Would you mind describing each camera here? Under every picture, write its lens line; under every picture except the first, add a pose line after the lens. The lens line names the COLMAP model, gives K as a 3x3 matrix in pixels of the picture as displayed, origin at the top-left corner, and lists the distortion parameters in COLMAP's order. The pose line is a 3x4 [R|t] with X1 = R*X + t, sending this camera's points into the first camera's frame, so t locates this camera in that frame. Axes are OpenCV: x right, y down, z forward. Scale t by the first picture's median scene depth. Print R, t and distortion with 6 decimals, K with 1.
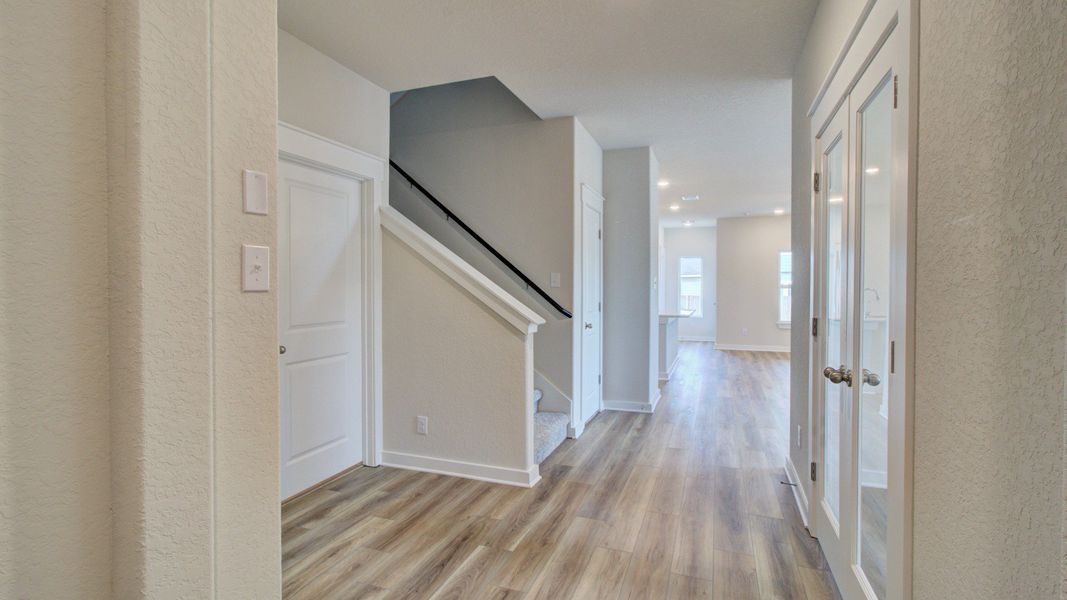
lens RADIAL K [[489.7, 0, 533.5], [0, 489.7, 292.2], [0, 0, 1]] dist [-0.000337, -0.000100]
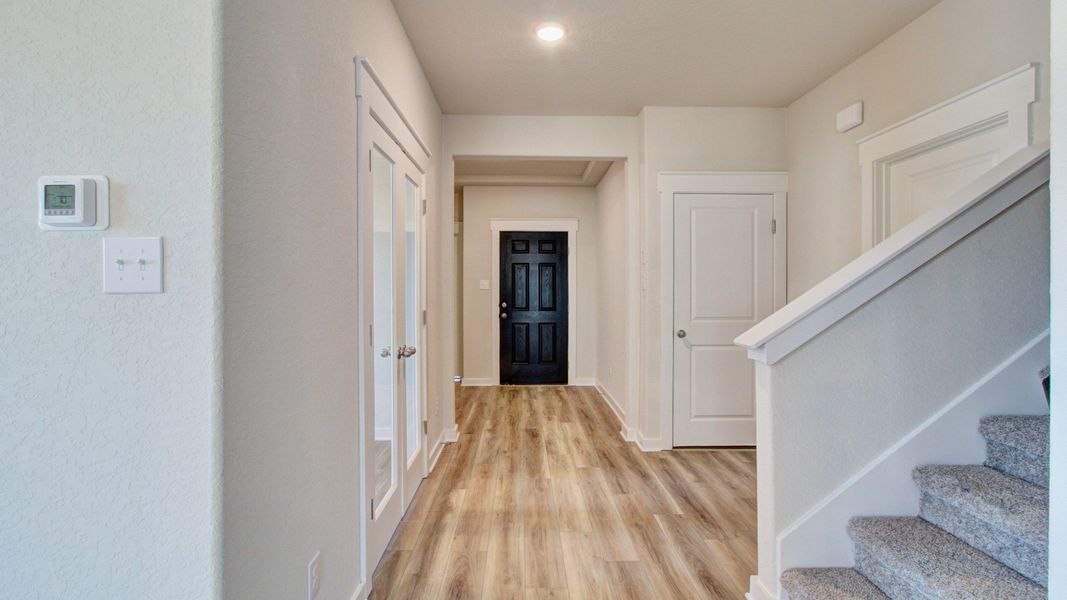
lens RADIAL K [[489.7, 0, 533.5], [0, 489.7, 292.2], [0, 0, 1]] dist [-0.000337, -0.000100]
pose [[-0.926933, -0.000638, -0.375226, 0.598209], [-0.006853, 0.999861, 0.015228, -0.015067], [0.375164, 0.016686, -0.926808, 1.781375]]
